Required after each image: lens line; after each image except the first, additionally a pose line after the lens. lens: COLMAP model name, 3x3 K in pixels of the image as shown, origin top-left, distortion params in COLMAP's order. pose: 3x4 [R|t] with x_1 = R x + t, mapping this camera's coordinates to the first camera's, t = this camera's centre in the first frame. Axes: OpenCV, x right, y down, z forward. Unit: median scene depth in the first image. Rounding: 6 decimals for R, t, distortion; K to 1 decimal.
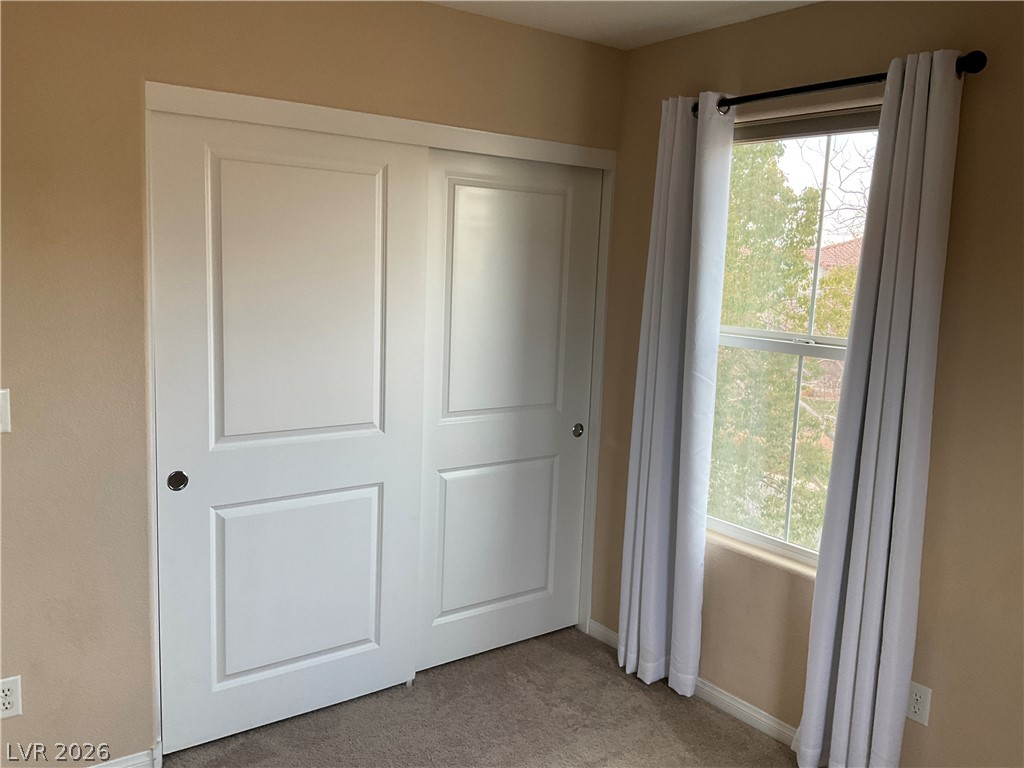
lens RADIAL K [[857.2, 0, 512.0], [0, 857.2, 384.0], [0, 0, 1]] dist [0.042164, -0.009146]
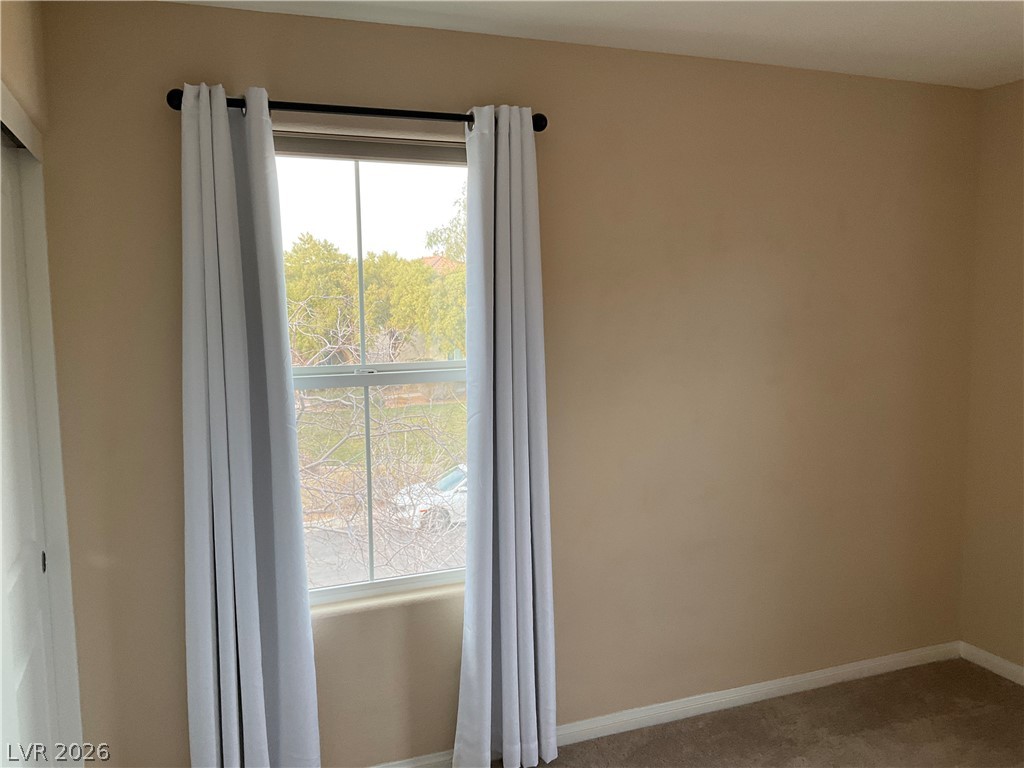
lens RADIAL K [[857.2, 0, 512.0], [0, 857.2, 384.0], [0, 0, 1]] dist [0.042164, -0.009146]
pose [[0.257013, -0.147815, 0.955037, -0.534460], [0.161952, 0.980846, 0.108226, -0.112657], [-0.952741, 0.126855, 0.276029, 0.579850]]
